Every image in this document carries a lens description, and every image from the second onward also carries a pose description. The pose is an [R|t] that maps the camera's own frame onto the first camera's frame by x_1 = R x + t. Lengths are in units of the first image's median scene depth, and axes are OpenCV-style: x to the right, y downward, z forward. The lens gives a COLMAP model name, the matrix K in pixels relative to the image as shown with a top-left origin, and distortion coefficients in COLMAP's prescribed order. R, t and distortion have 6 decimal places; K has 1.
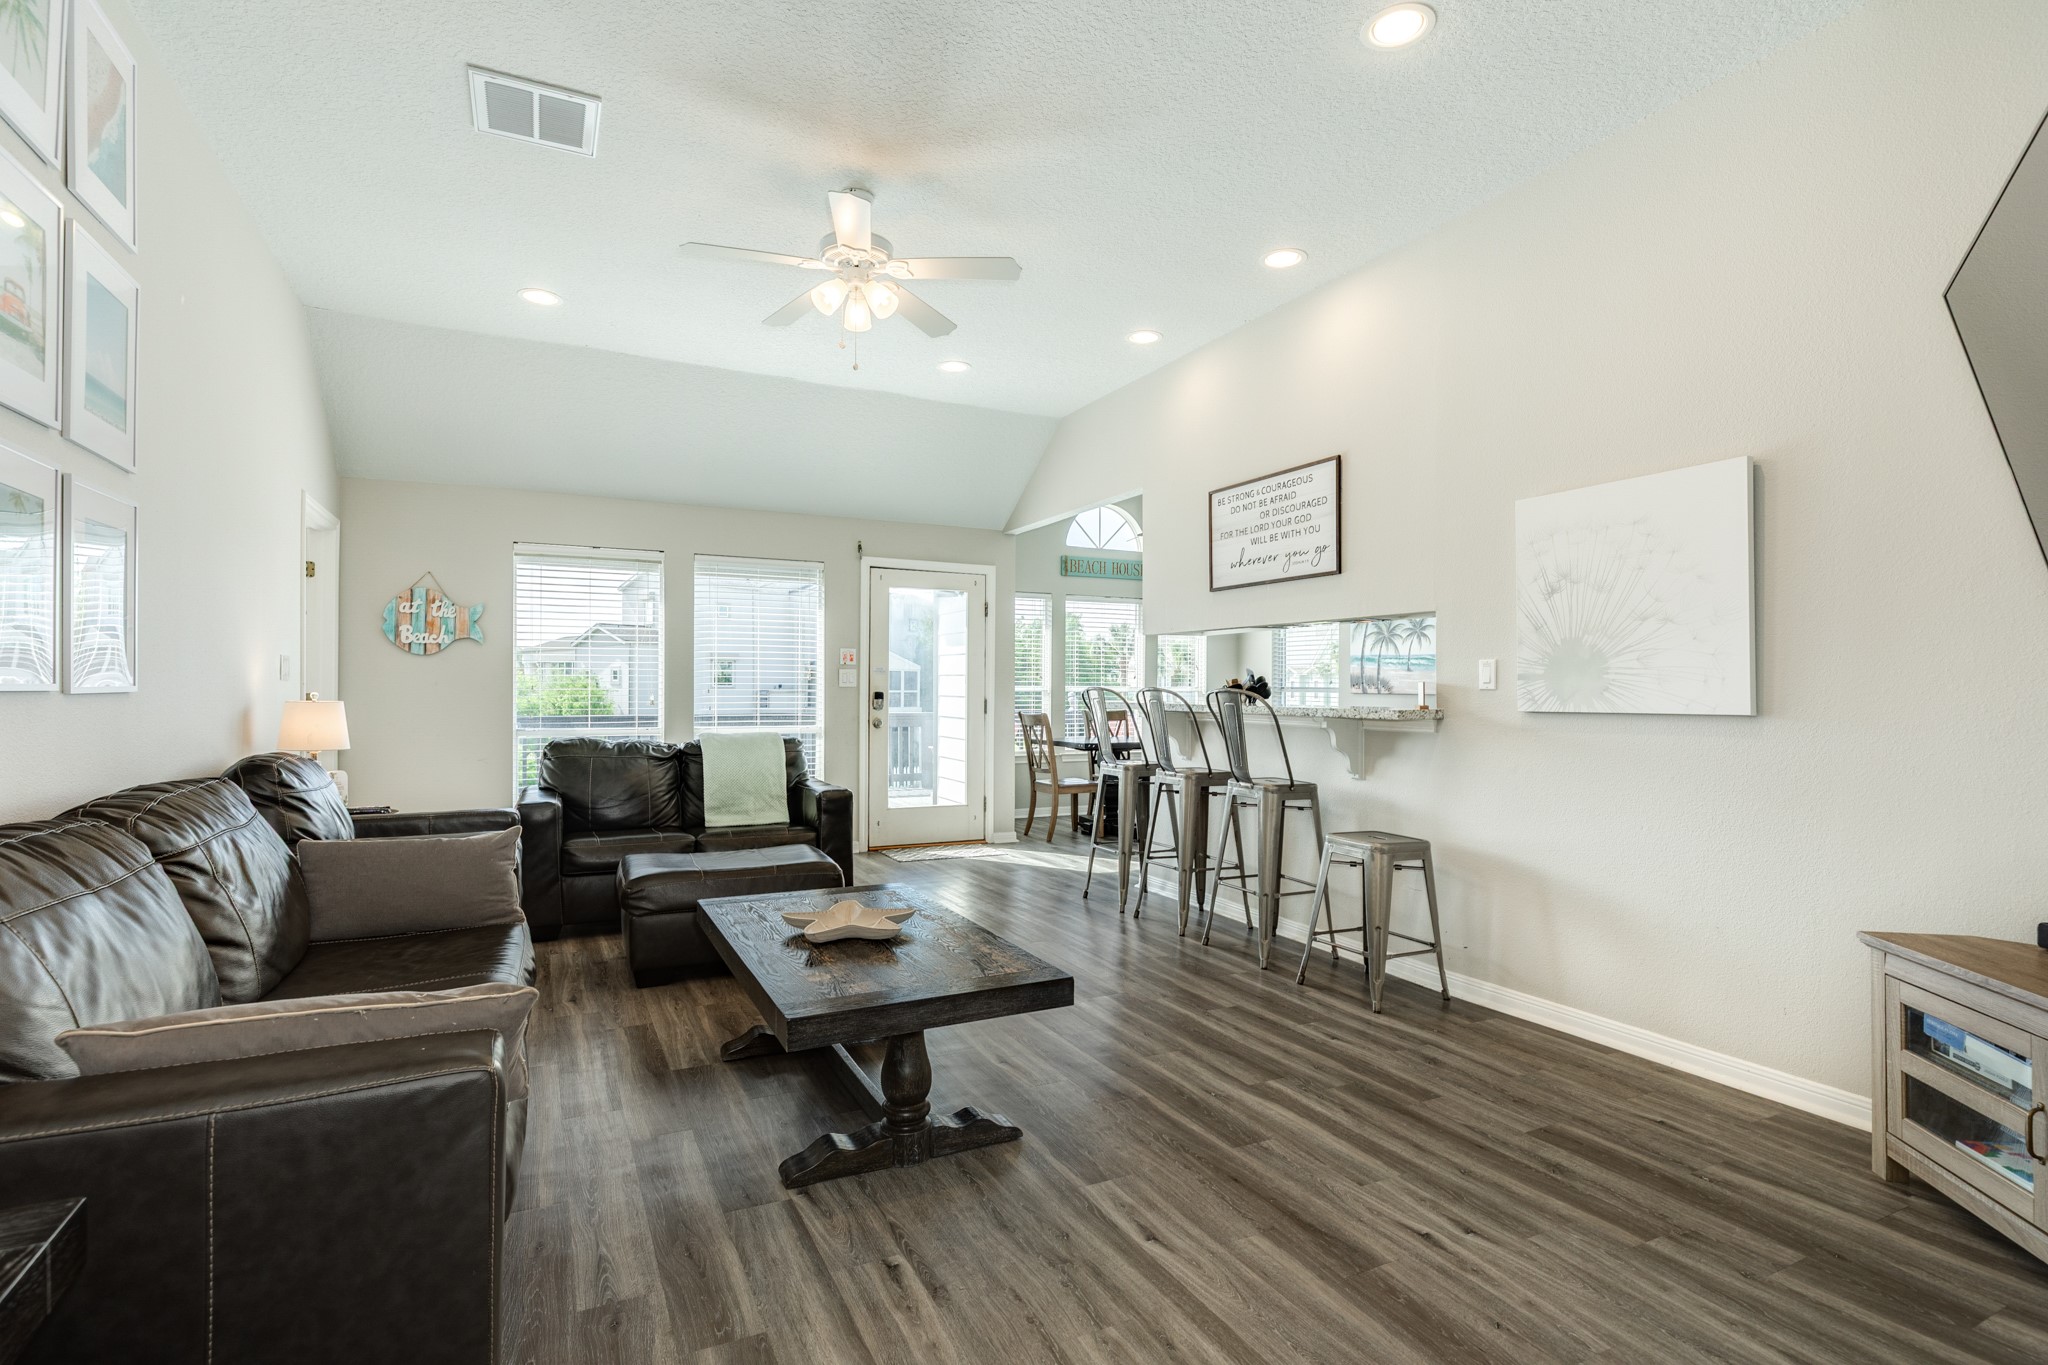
lens RADIAL K [[986.8, 0, 1024.3], [0, 986.8, 688.5], [0, 0, 1]] dist [0.000639, 0.000400]
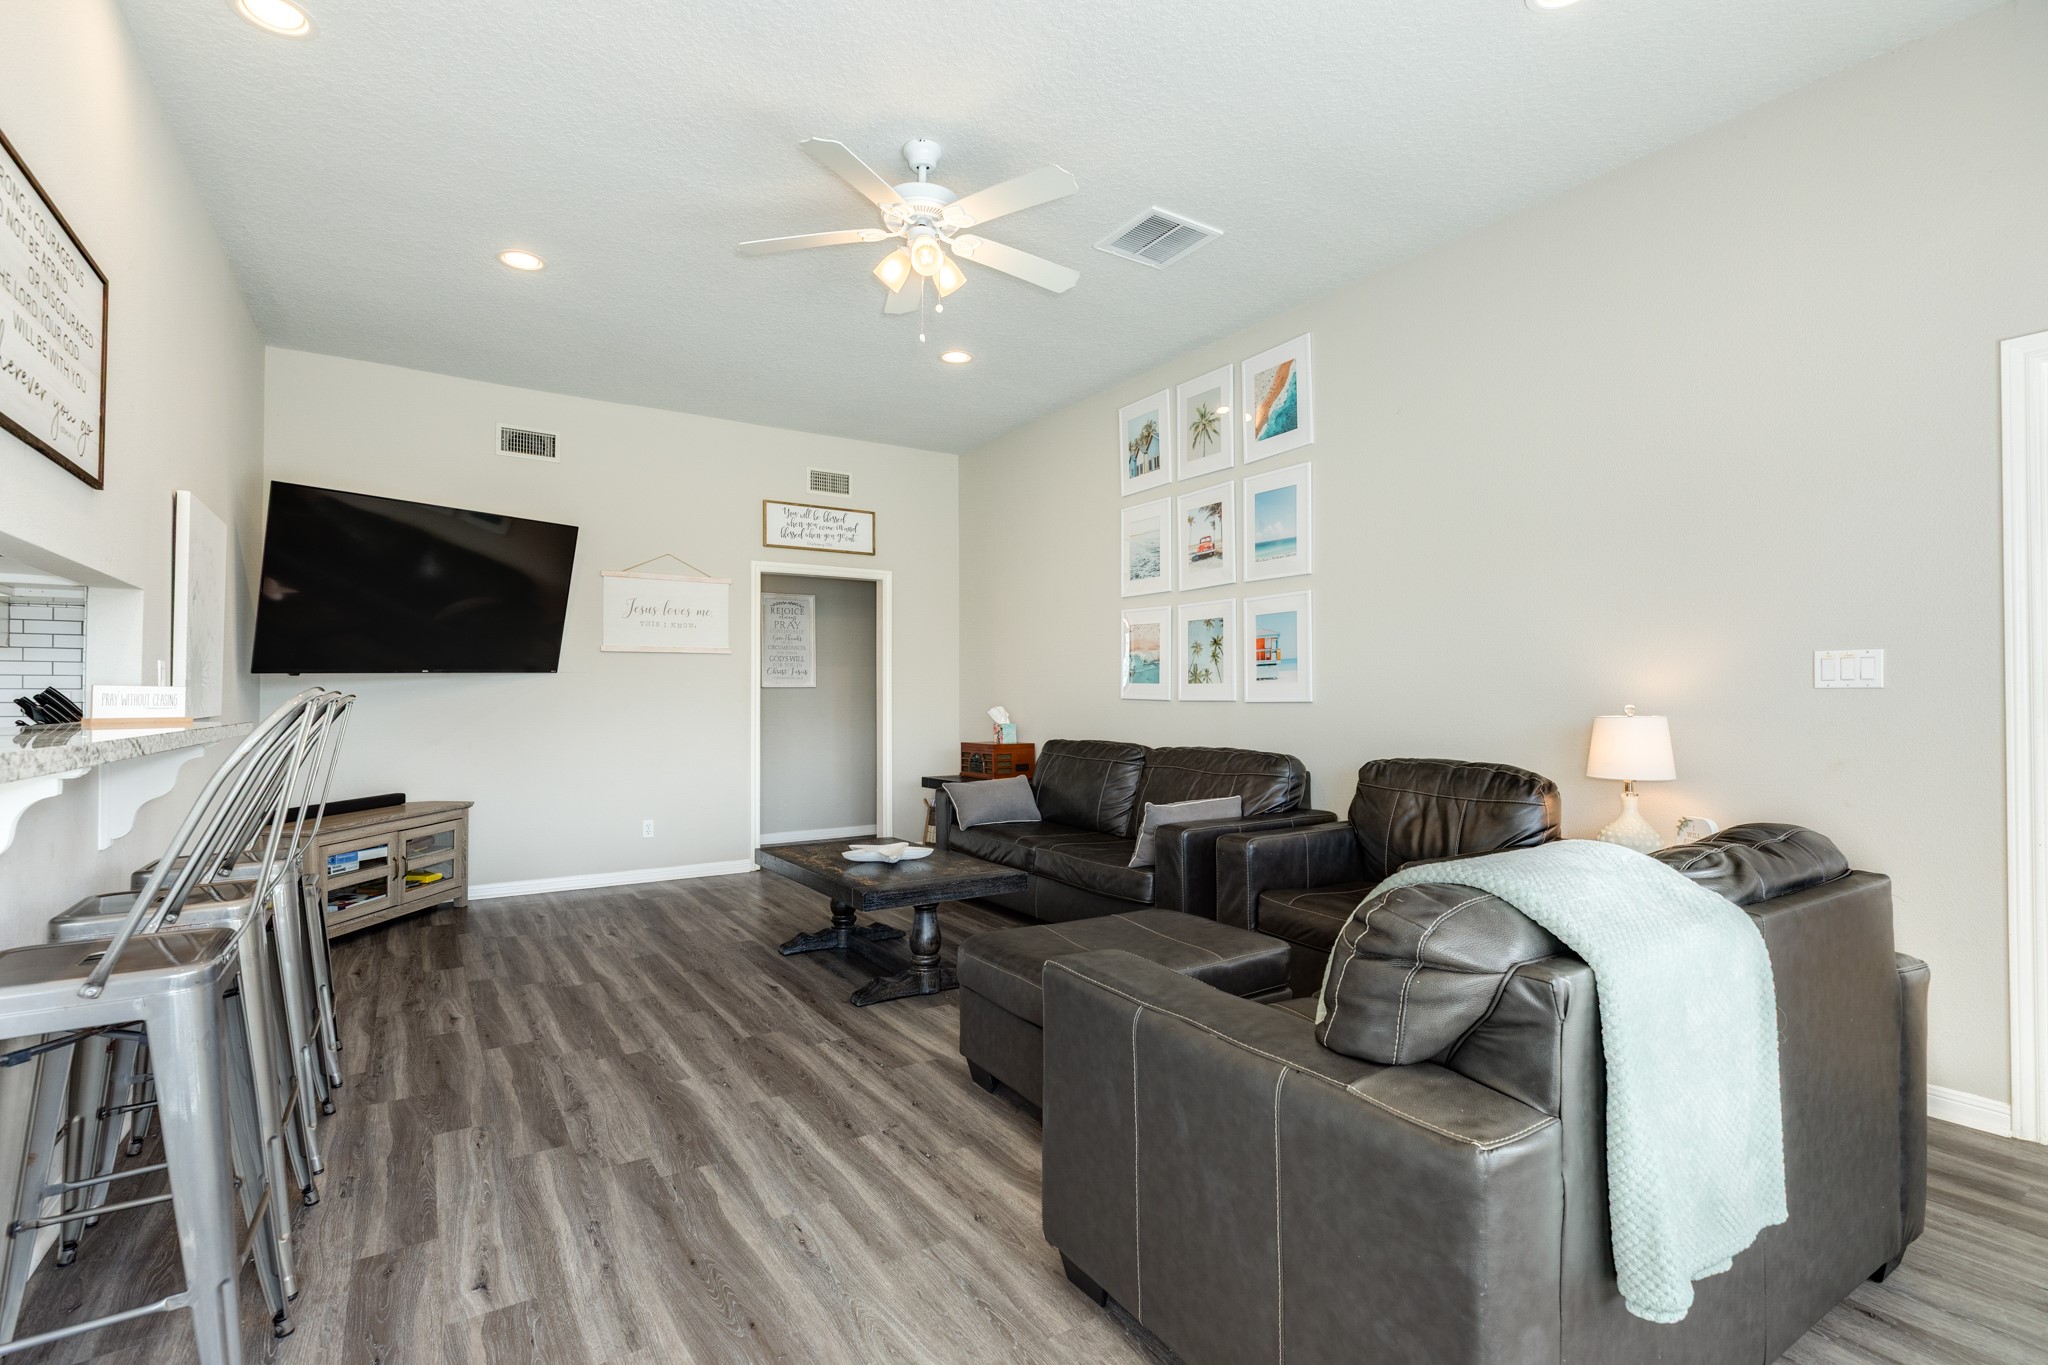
lens RADIAL K [[942.1, 0, 1022.0], [0, 942.1, 687.7], [0, 0, 1]] dist [-0.002508, 0.000749]
pose [[-0.993655, -0.005255, -0.112346, -0.139560], [-0.003901, 0.999917, -0.012271, 0.000909], [0.112401, -0.011755, -0.993593, 1.562687]]
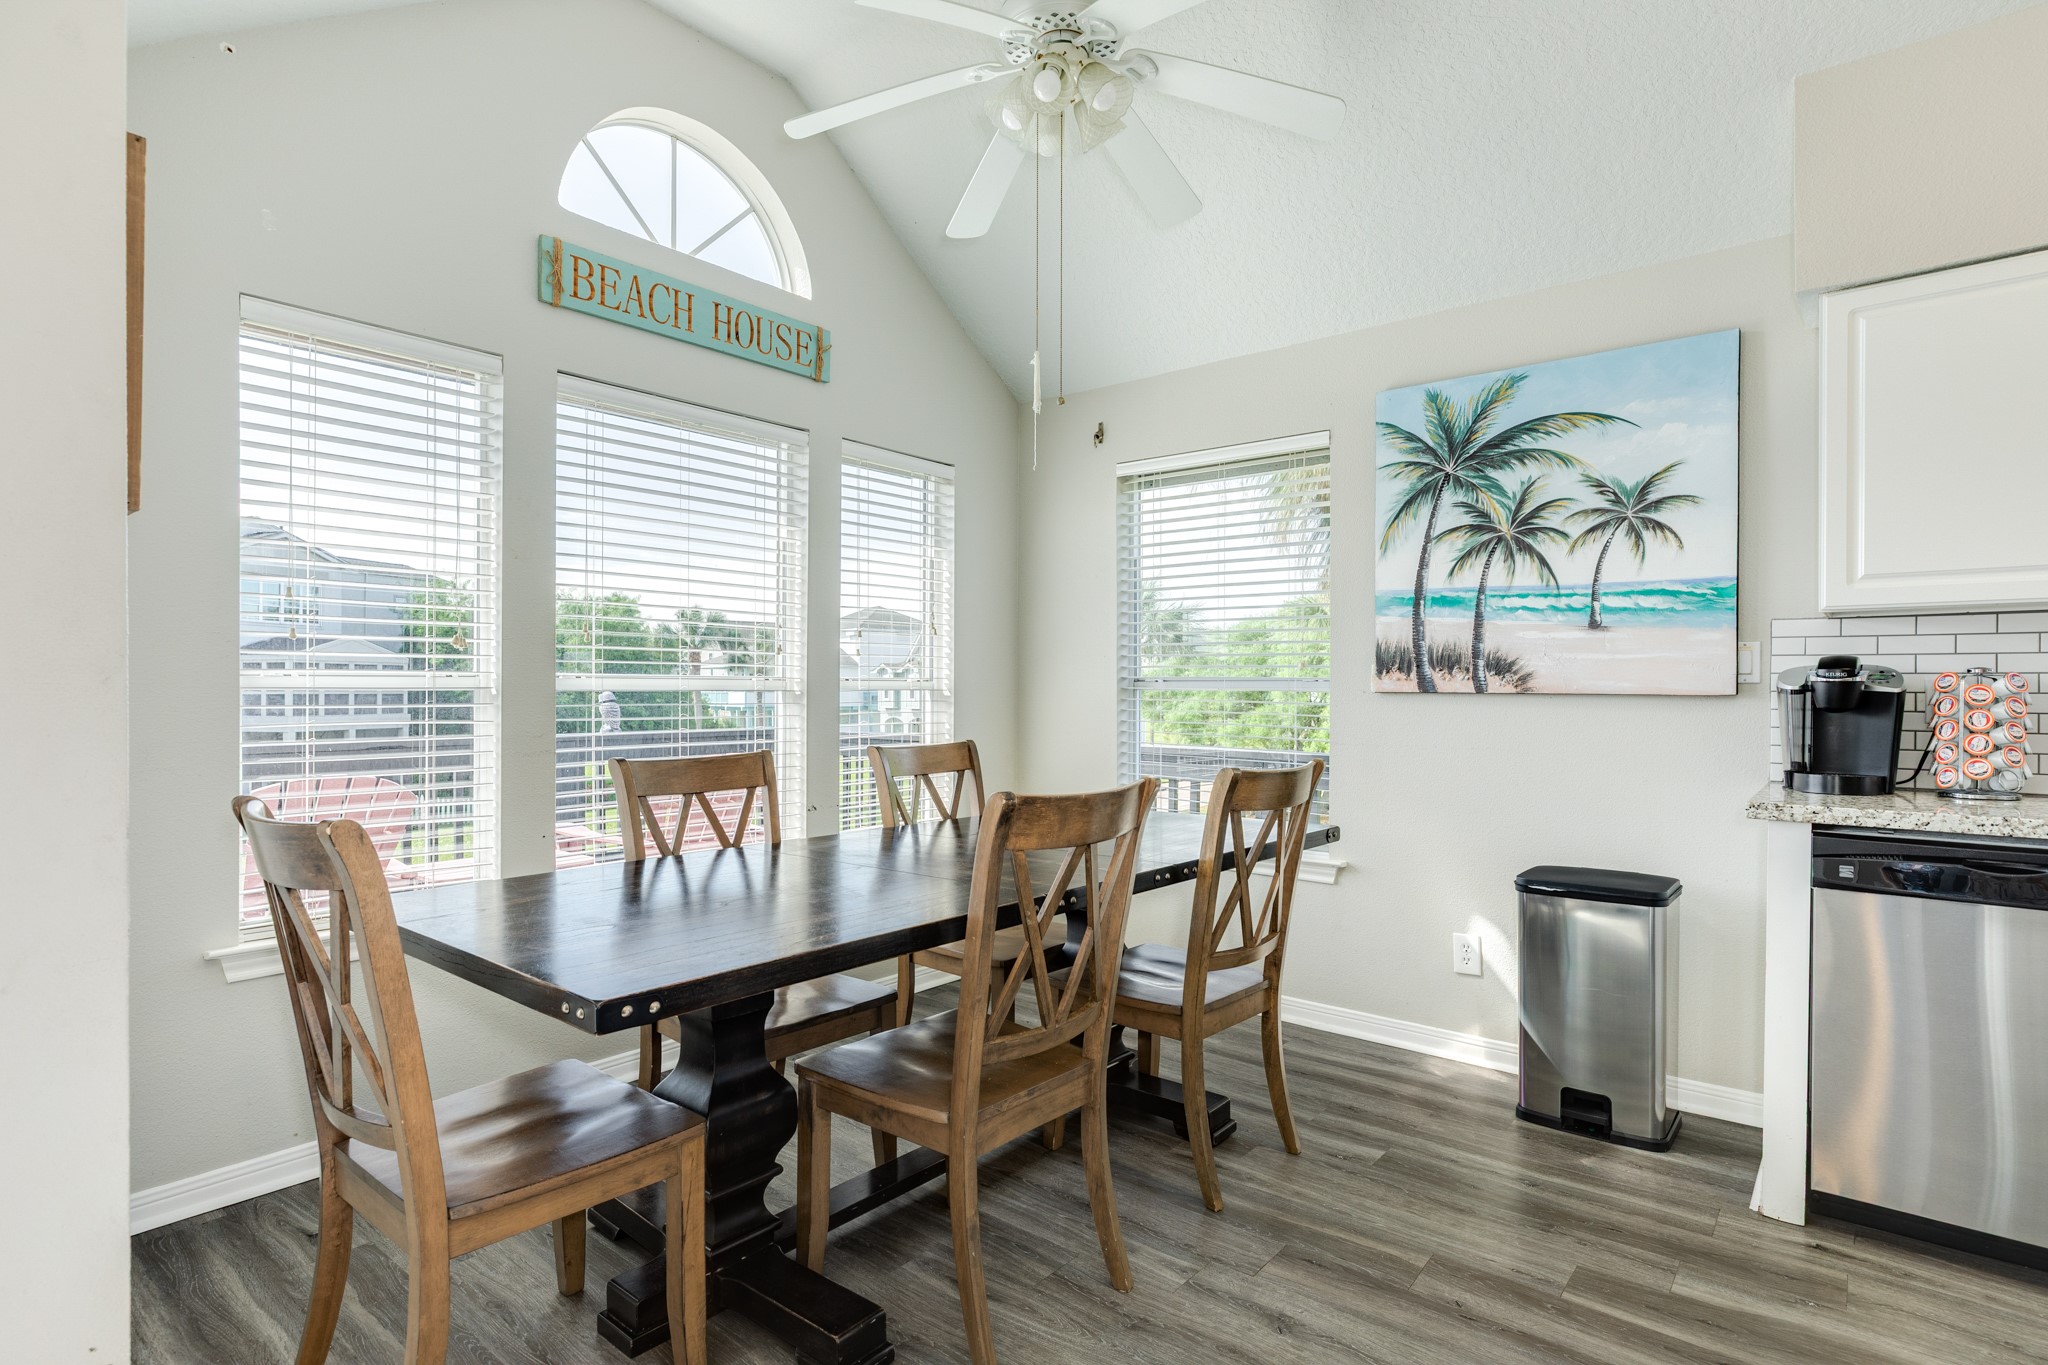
lens RADIAL K [[1027.2, 0, 1023.1], [0, 1027.2, 690.1], [0, 0, 1]] dist [-0.004410, 0.000279]
pose [[0.916438, -0.003387, 0.400162, 0.096896], [0.001980, 0.999990, 0.003929, 0.003892], [-0.400171, -0.002808, 0.916436, 1.348277]]
